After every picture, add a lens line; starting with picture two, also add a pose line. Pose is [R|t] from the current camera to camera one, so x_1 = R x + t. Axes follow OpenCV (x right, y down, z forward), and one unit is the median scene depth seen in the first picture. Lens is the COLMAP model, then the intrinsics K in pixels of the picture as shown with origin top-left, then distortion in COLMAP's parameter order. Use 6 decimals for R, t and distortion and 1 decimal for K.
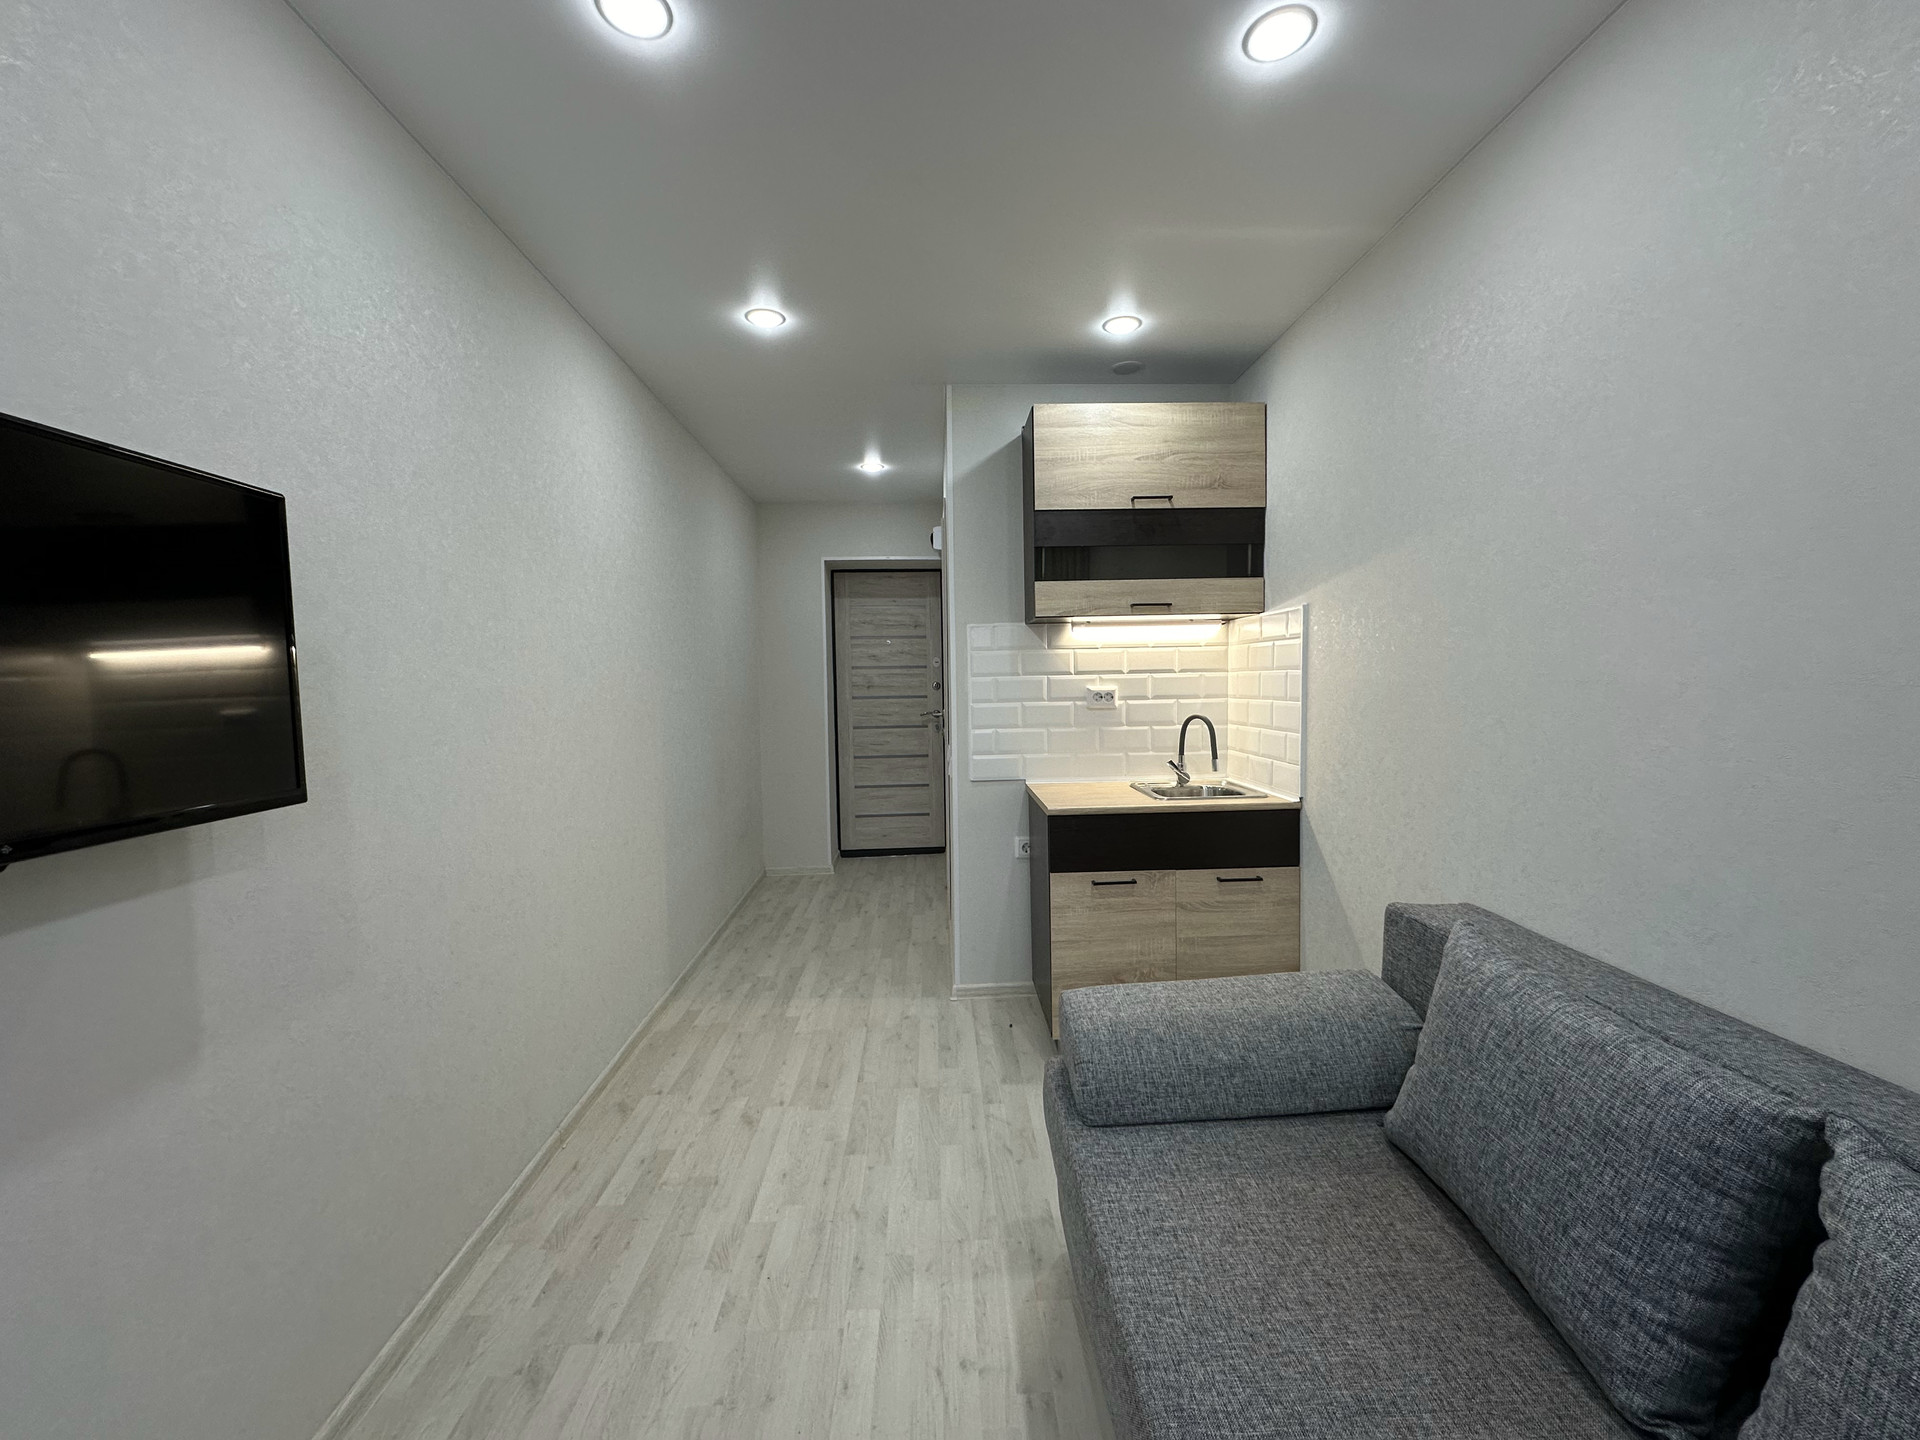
lens RADIAL K [[768.5, 0, 961.0], [0, 768.5, 714.7], [0, 0, 1]] dist [0.000378, 0.000551]
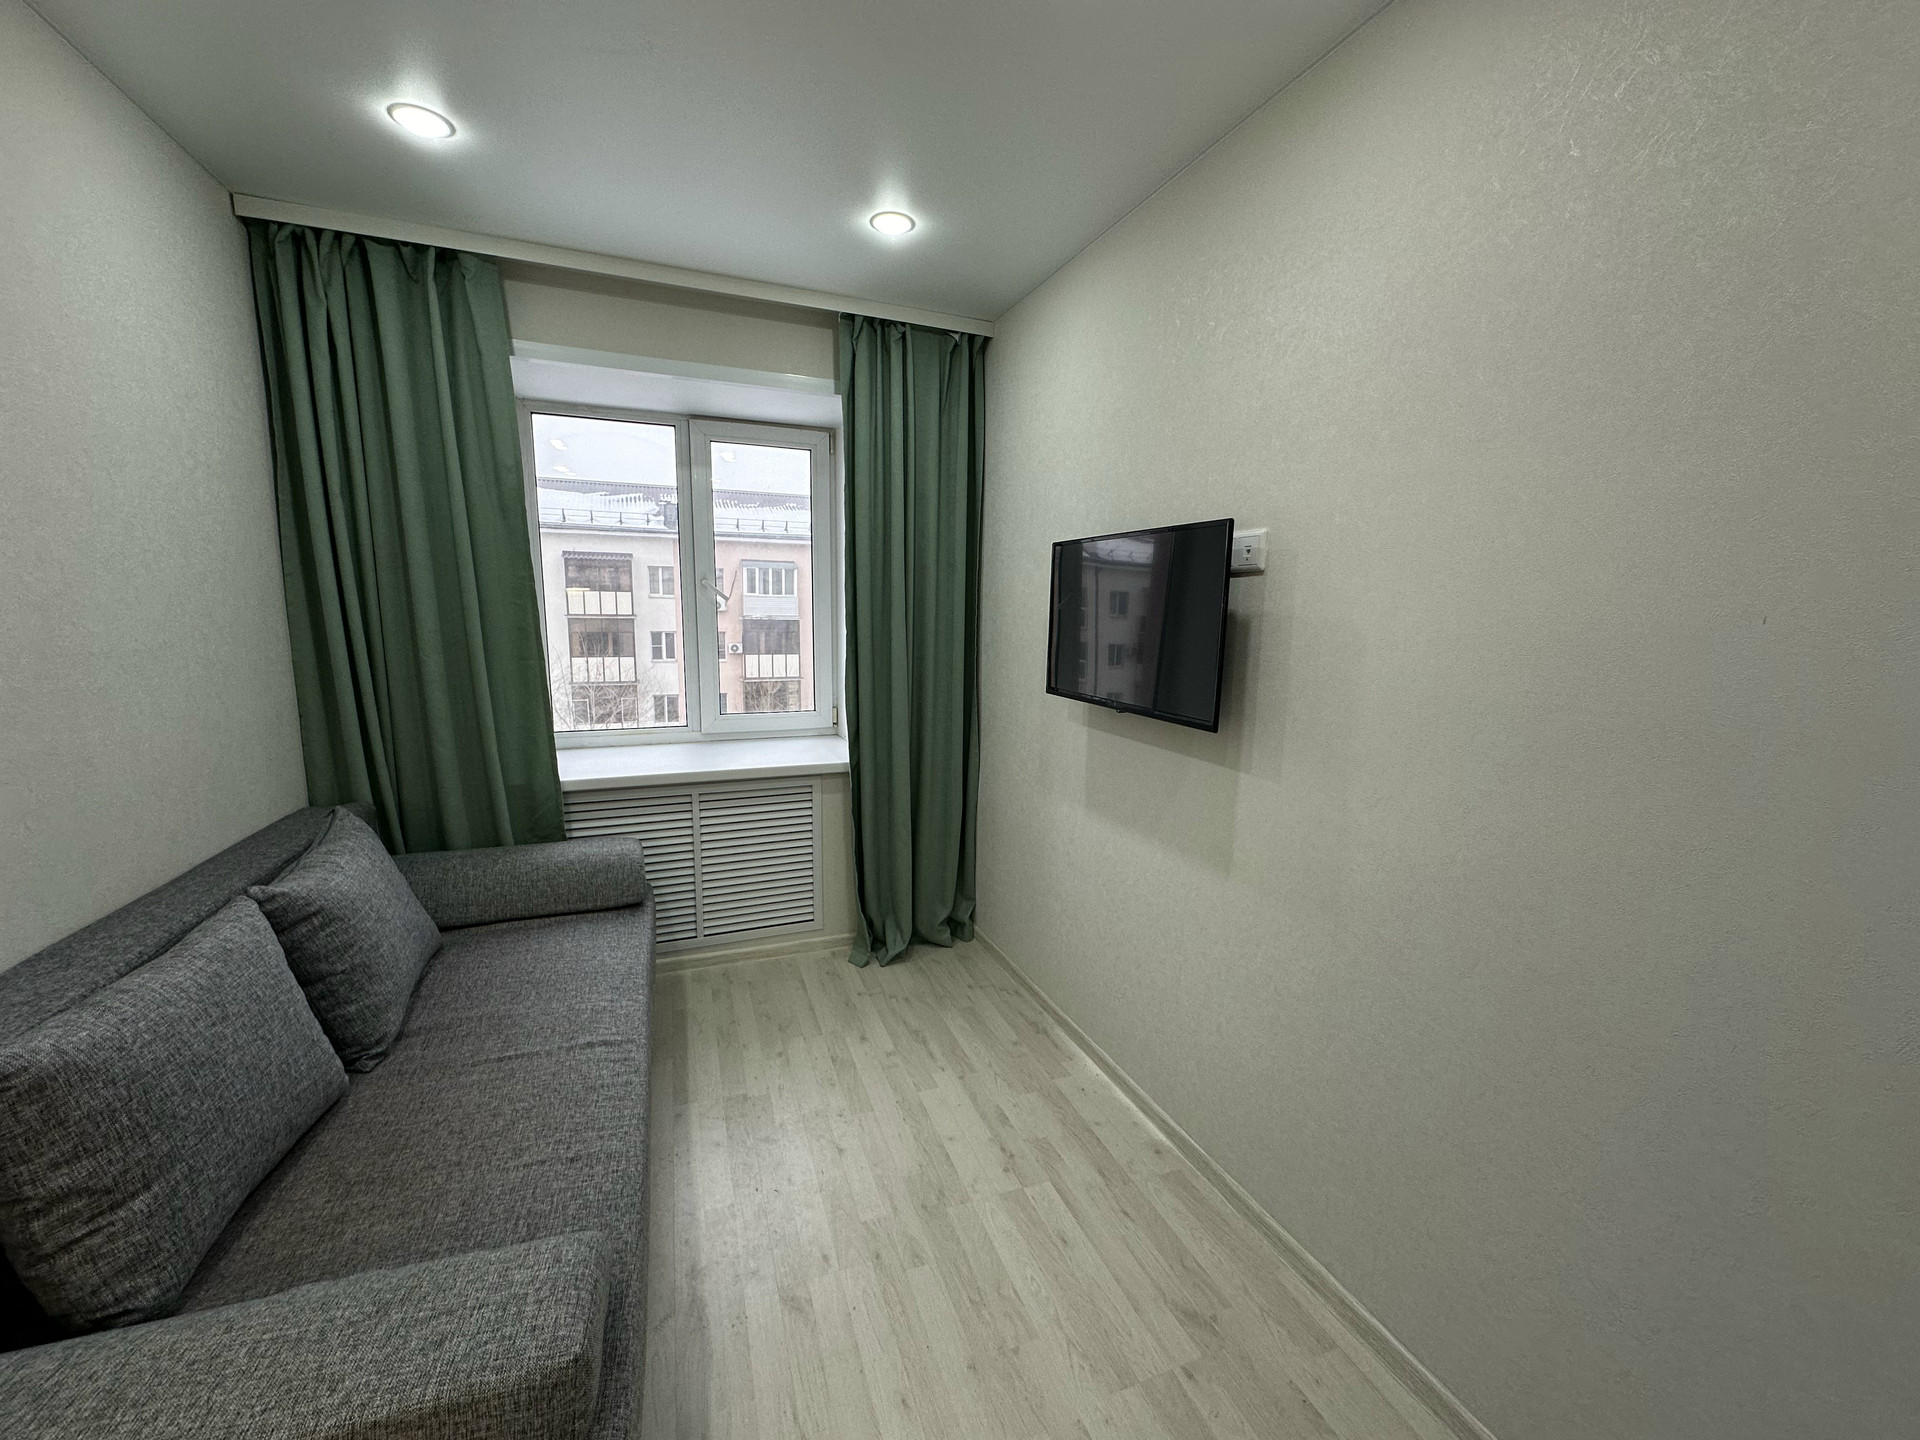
lens RADIAL K [[768.5, 0, 961.0], [0, 768.5, 714.7], [0, 0, 1]] dist [0.000378, 0.000551]
pose [[-0.948424, 0.049404, -0.313130, 0.035337], [-0.012418, 0.981233, 0.192427, -0.131802], [0.316760, 0.186391, -0.930012, 1.500905]]
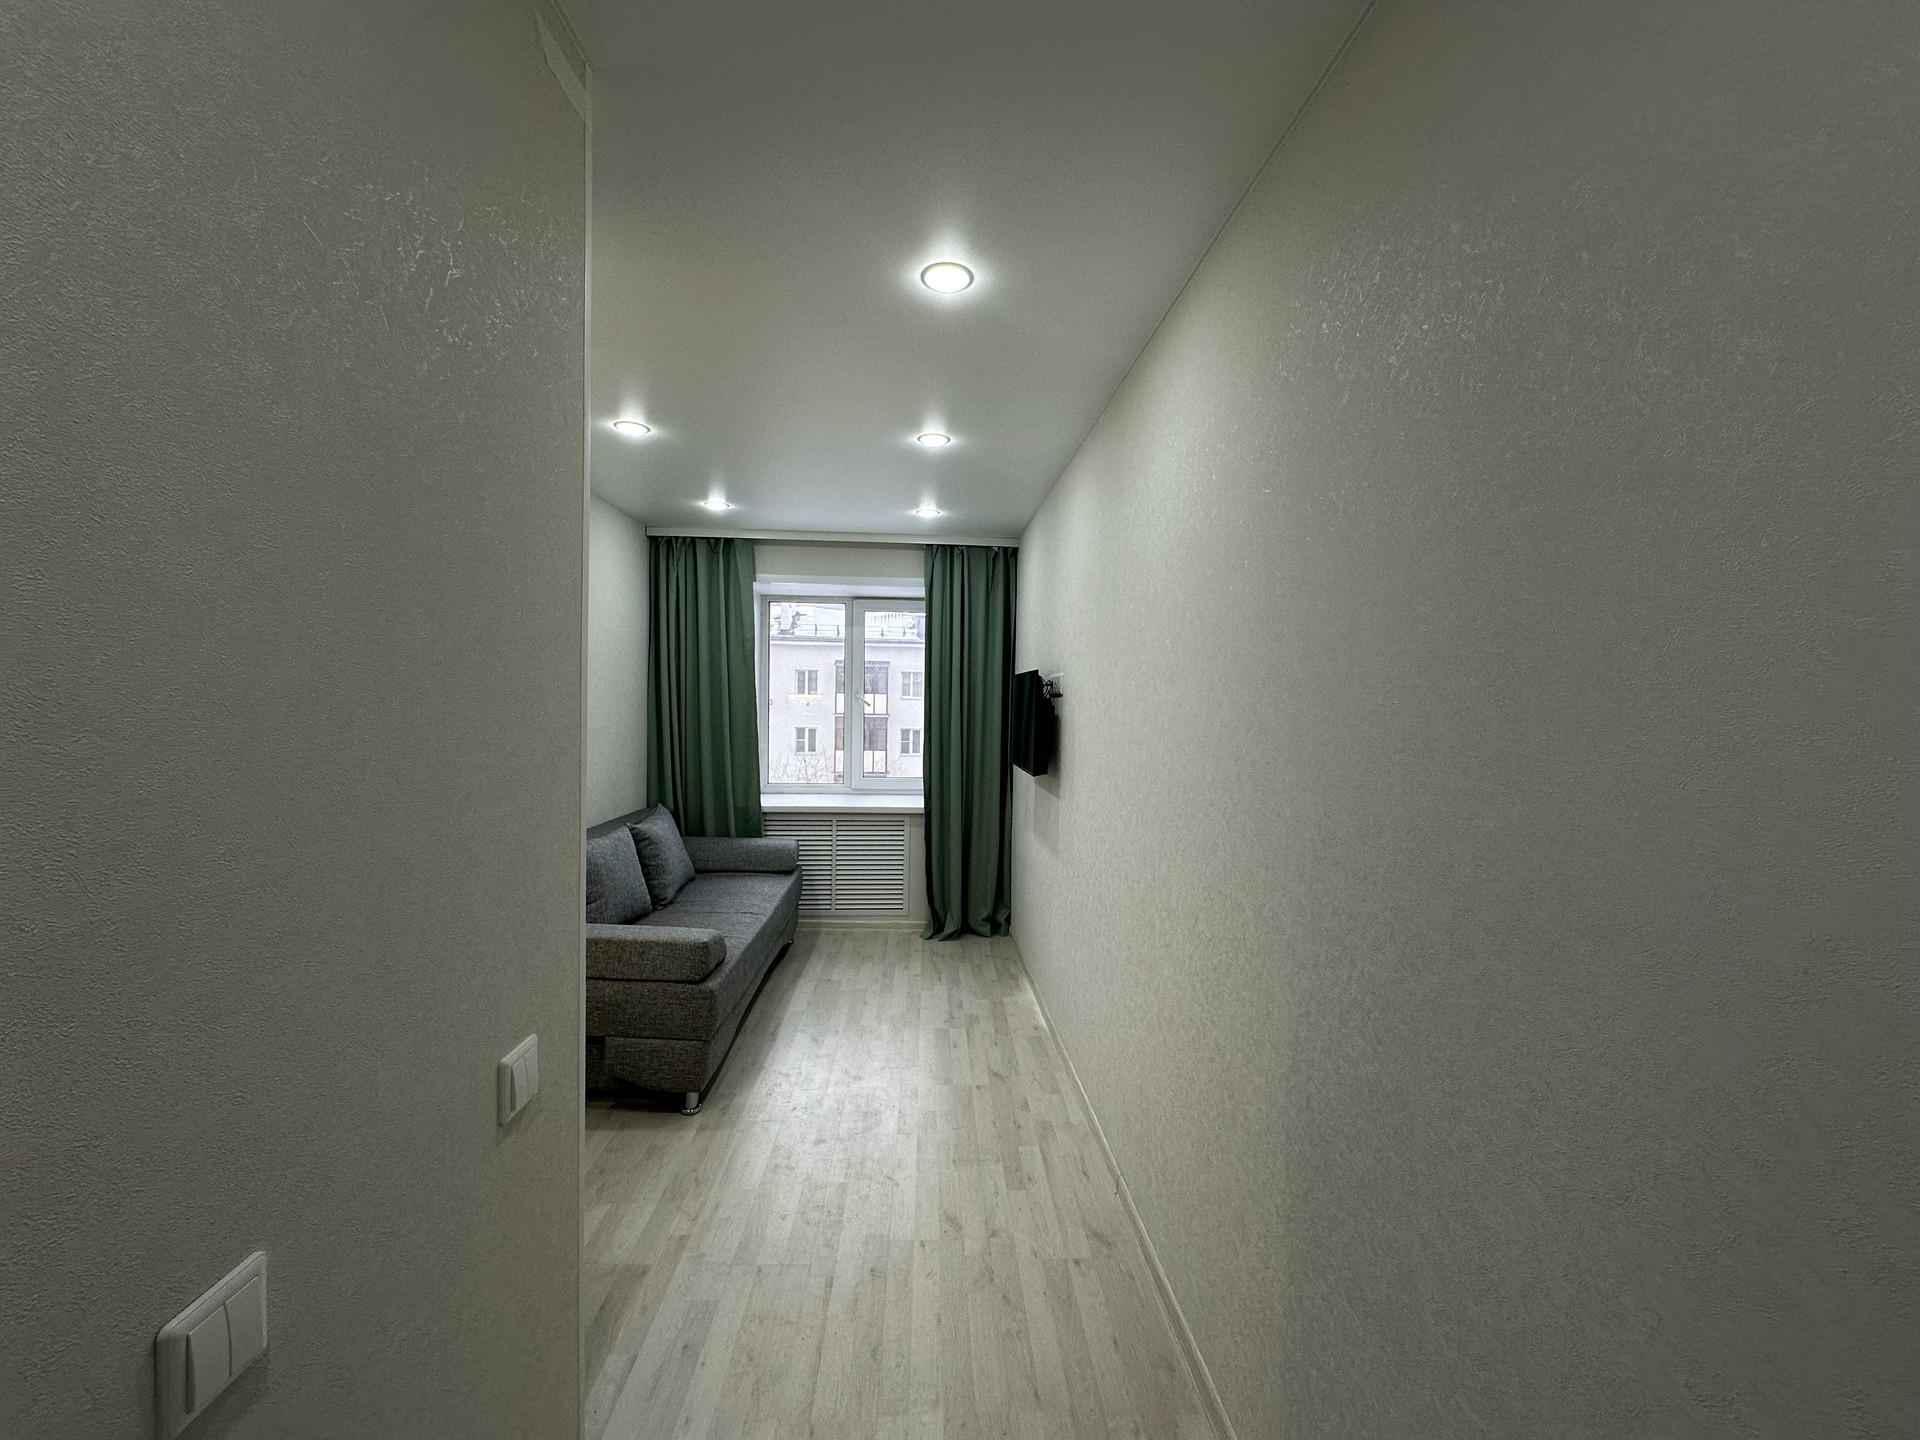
lens RADIAL K [[768.5, 0, 961.0], [0, 768.5, 714.7], [0, 0, 1]] dist [0.000378, 0.000551]
pose [[-0.999987, 0.000688, -0.005053, -0.389253], [0.000357, 0.997871, 0.065212, -0.205298], [0.005087, 0.065209, -0.997859, 2.604281]]
